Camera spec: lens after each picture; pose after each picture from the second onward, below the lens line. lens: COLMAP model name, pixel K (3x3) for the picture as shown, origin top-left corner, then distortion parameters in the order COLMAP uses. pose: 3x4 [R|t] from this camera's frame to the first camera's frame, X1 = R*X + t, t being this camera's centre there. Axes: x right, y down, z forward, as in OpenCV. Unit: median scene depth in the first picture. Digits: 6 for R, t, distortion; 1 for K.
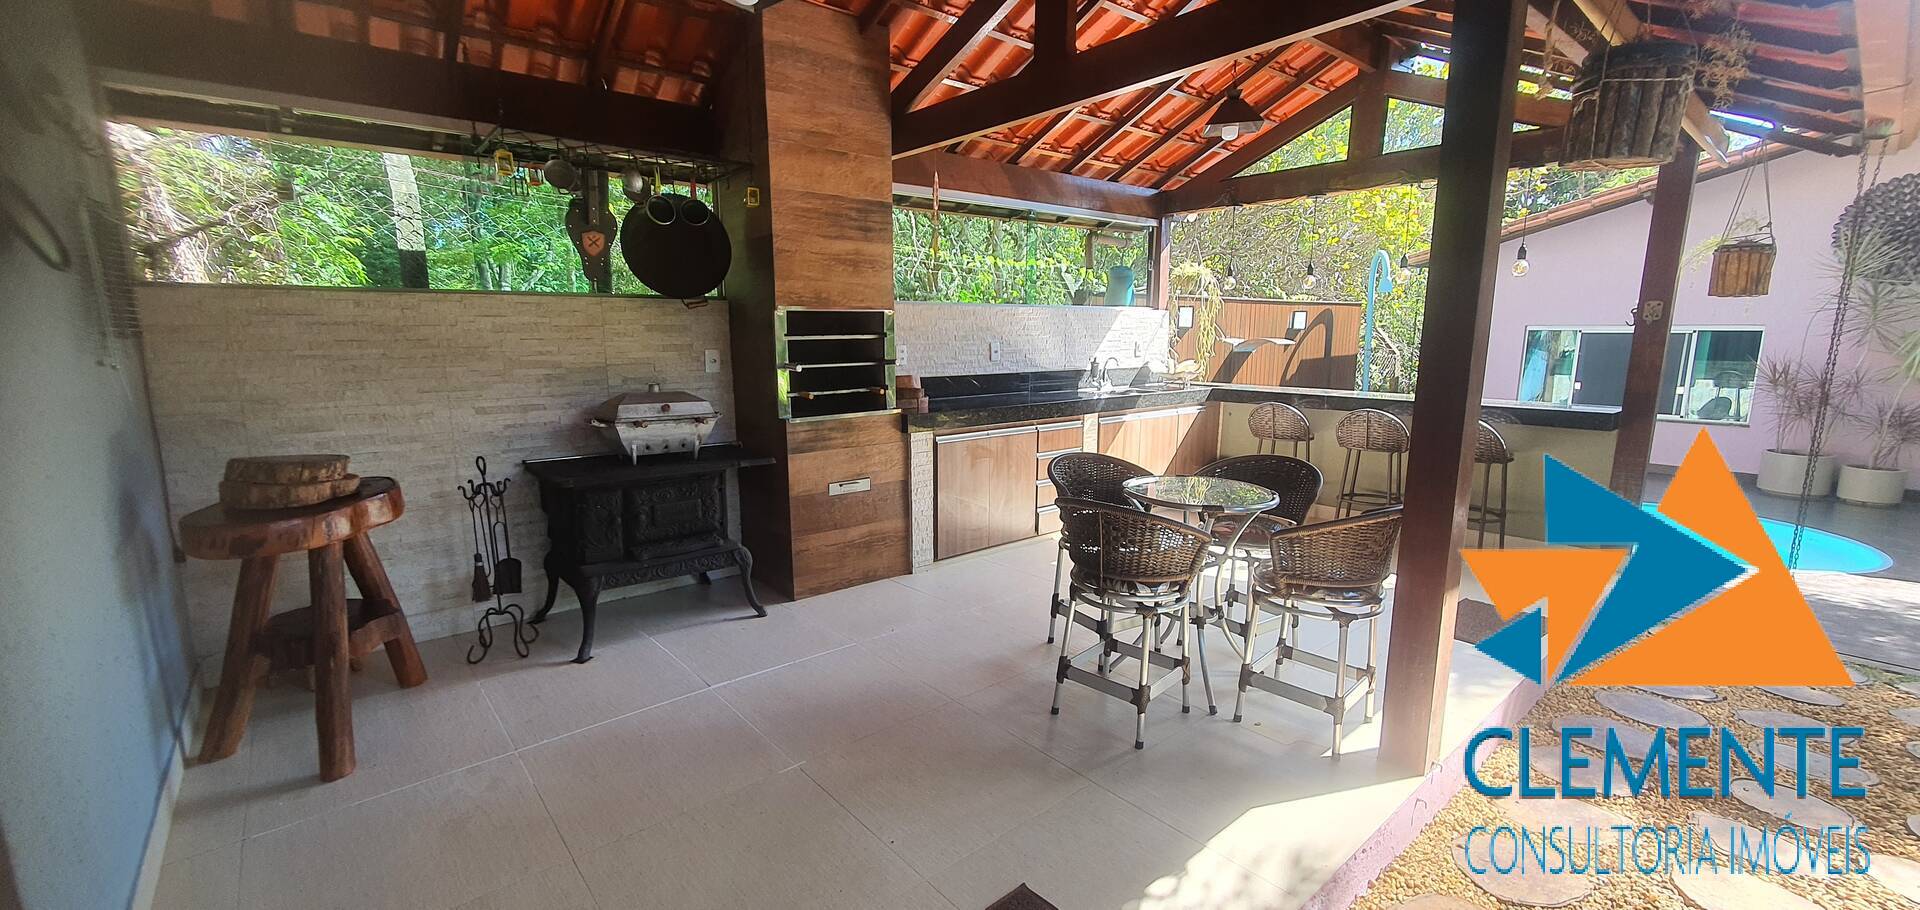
lens RADIAL K [[767.8, 0, 951.8], [0, 767.8, 464.9], [0, 0, 1]] dist [-0.000860, -0.000568]
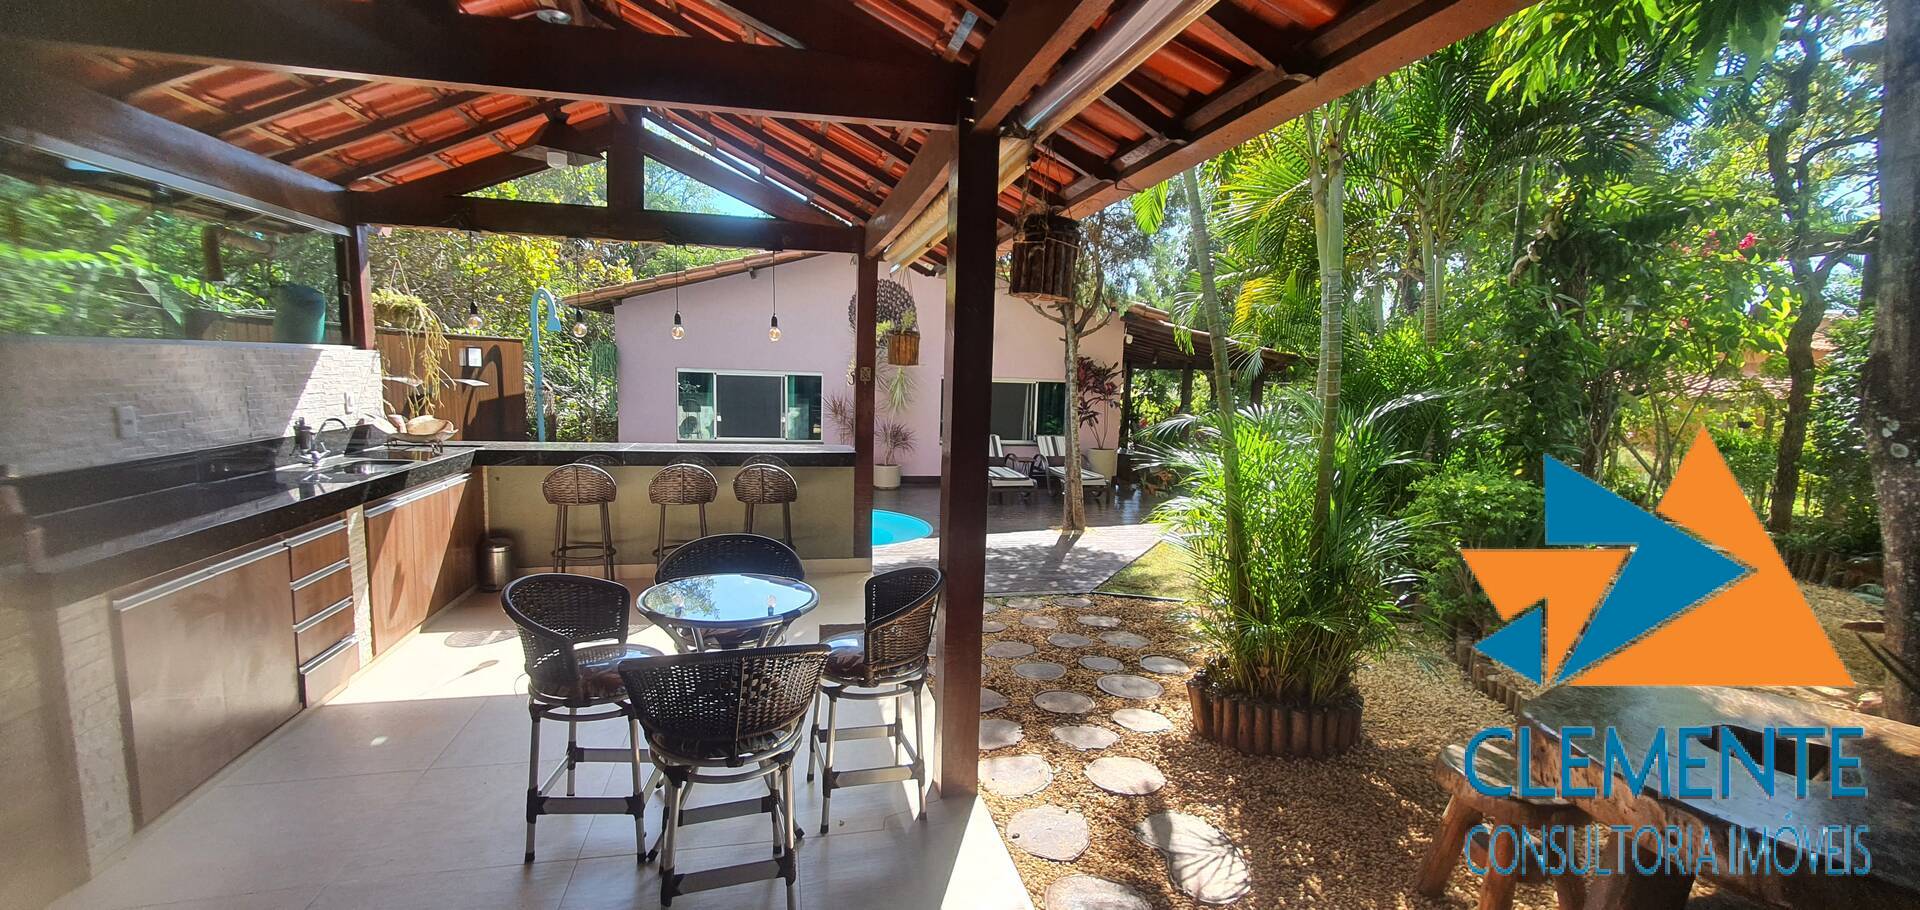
lens RADIAL K [[771.4, 0, 954.1], [0, 771.4, 467.4], [0, 0, 1]] dist [0.000291, -0.000082]
pose [[0.456300, -0.097641, 0.884453, -0.155069], [0.122715, 0.991369, 0.046134, -0.057680], [-0.881324, 0.087485, 0.464344, 0.175903]]
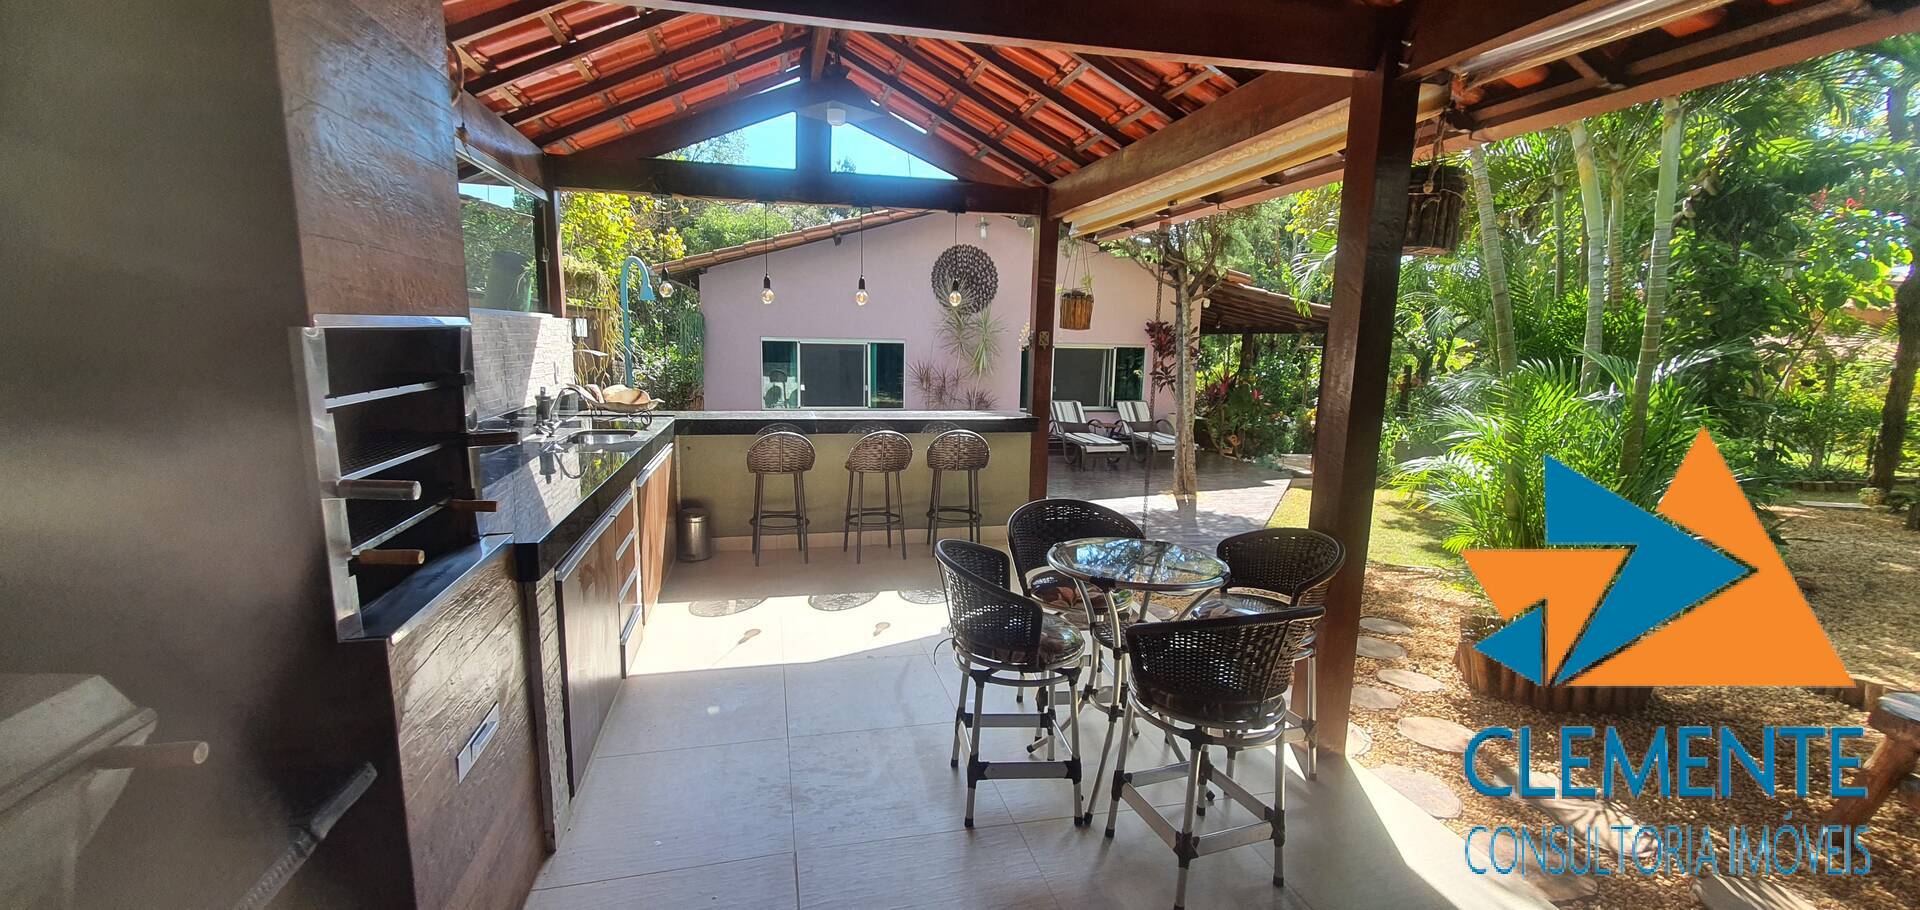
lens RADIAL K [[767.8, 0, 951.8], [0, 767.8, 464.9], [0, 0, 1]] dist [-0.000860, -0.000568]
pose [[0.449394, -0.135975, 0.882924, -0.248579], [0.134007, 0.987426, 0.083862, -0.082016], [-0.883225, 0.080631, 0.461965, 0.379908]]
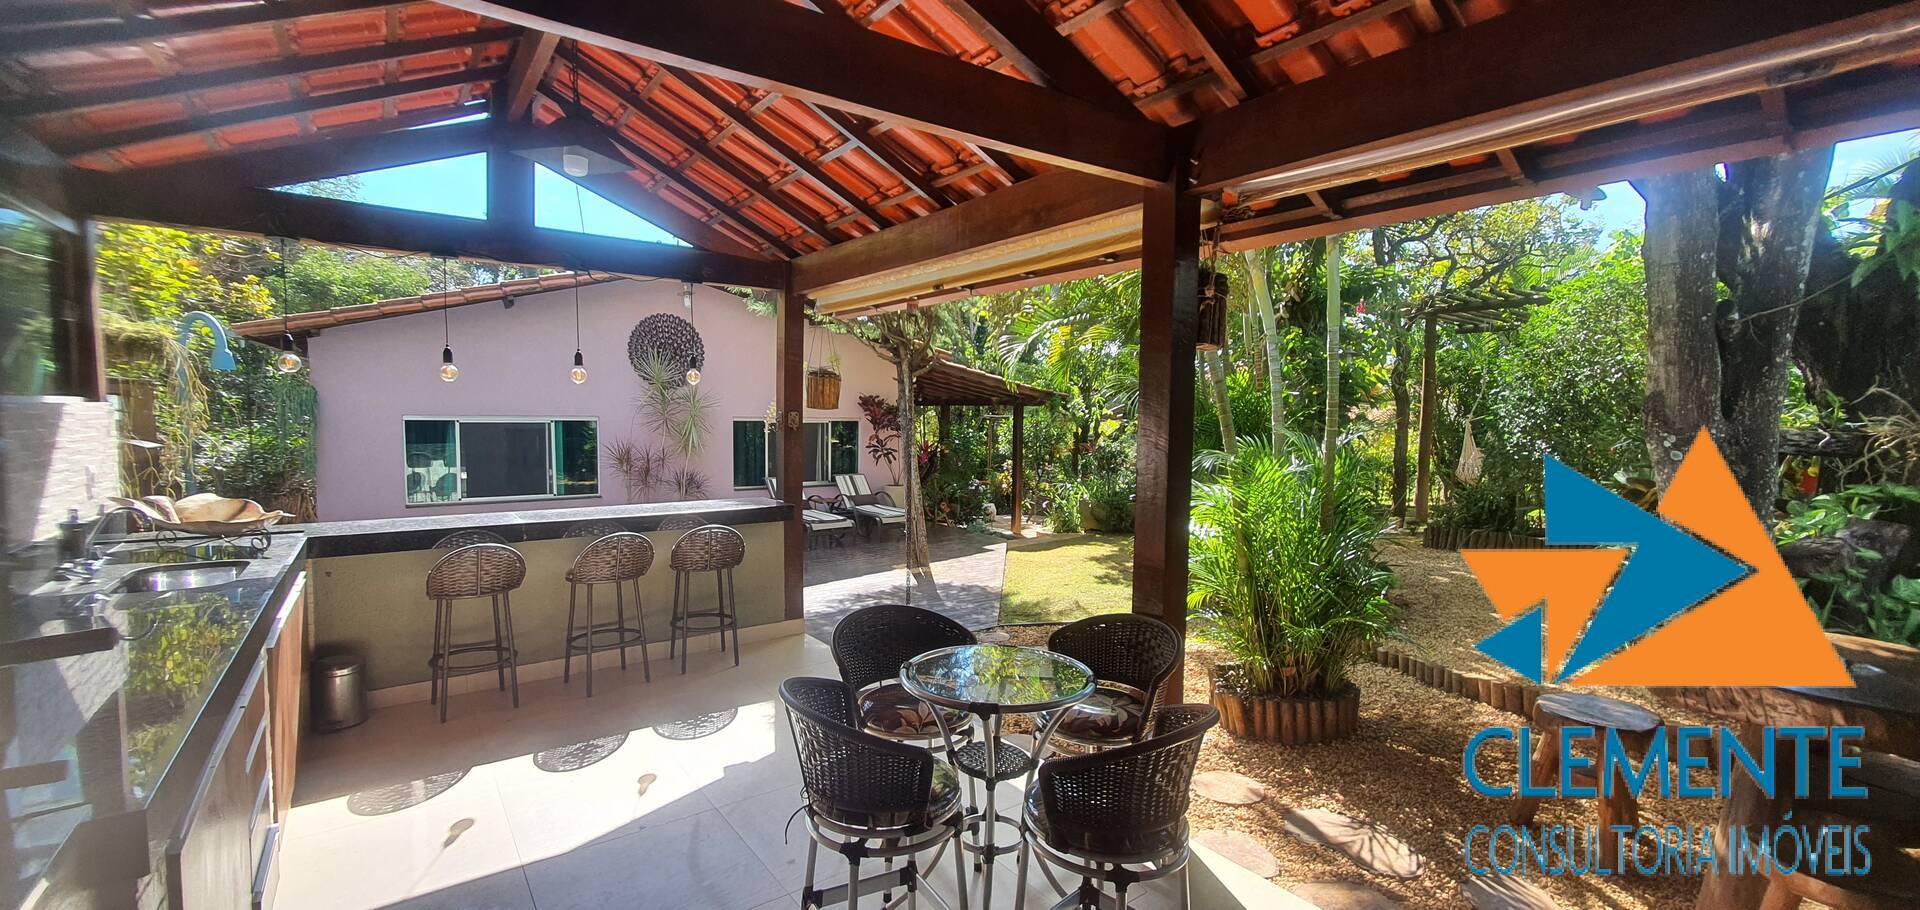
lens RADIAL K [[769.7, 0, 954.6], [0, 769.7, 463.5], [0, 0, 1]] dist [0.001065, 0.000310]
pose [[0.059693, -0.065153, 0.996088, -0.217391], [0.161035, 0.985426, 0.054805, -0.109390], [-0.985142, 0.157133, 0.069315, 0.466230]]
